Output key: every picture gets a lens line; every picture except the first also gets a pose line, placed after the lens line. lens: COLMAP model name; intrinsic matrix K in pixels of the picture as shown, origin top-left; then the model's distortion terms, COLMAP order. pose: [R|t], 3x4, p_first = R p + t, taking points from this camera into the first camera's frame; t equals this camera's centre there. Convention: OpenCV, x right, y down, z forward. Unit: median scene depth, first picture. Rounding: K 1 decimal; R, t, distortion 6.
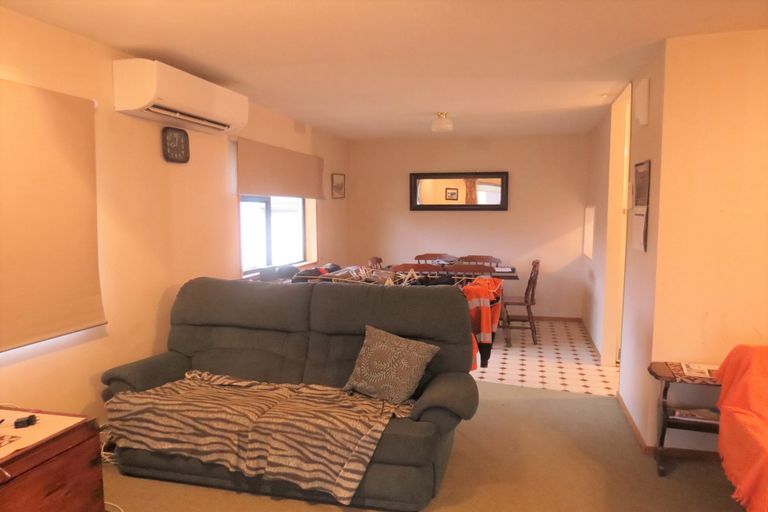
lens RADIAL K [[556.4, 0, 373.9], [0, 556.4, 259.5], [0, 0, 1]] dist [-0.039722, 0.001769]
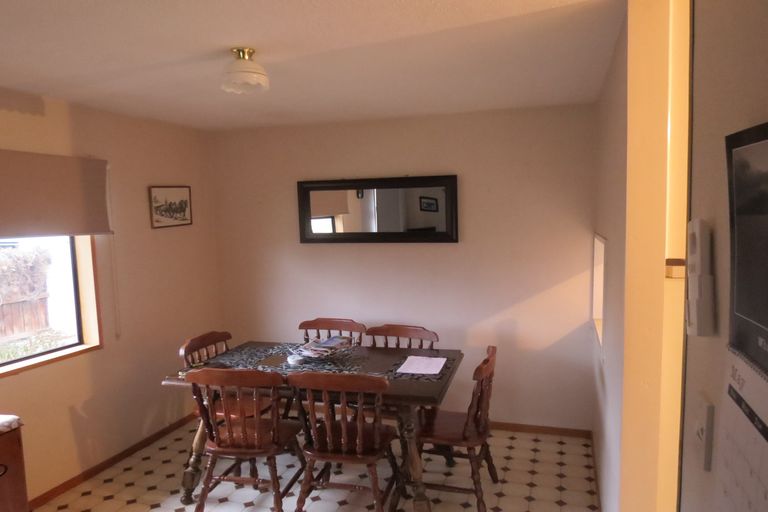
lens RADIAL K [[561.2, 0, 384.8], [0, 561.2, 269.7], [0, 0, 1]] dist [-0.086520, -0.000760]
pose [[0.998387, -0.011218, -0.055662, 0.207333], [0.011970, 0.999841, 0.013195, -0.072256], [0.055505, -0.013840, 0.998362, 0.438690]]
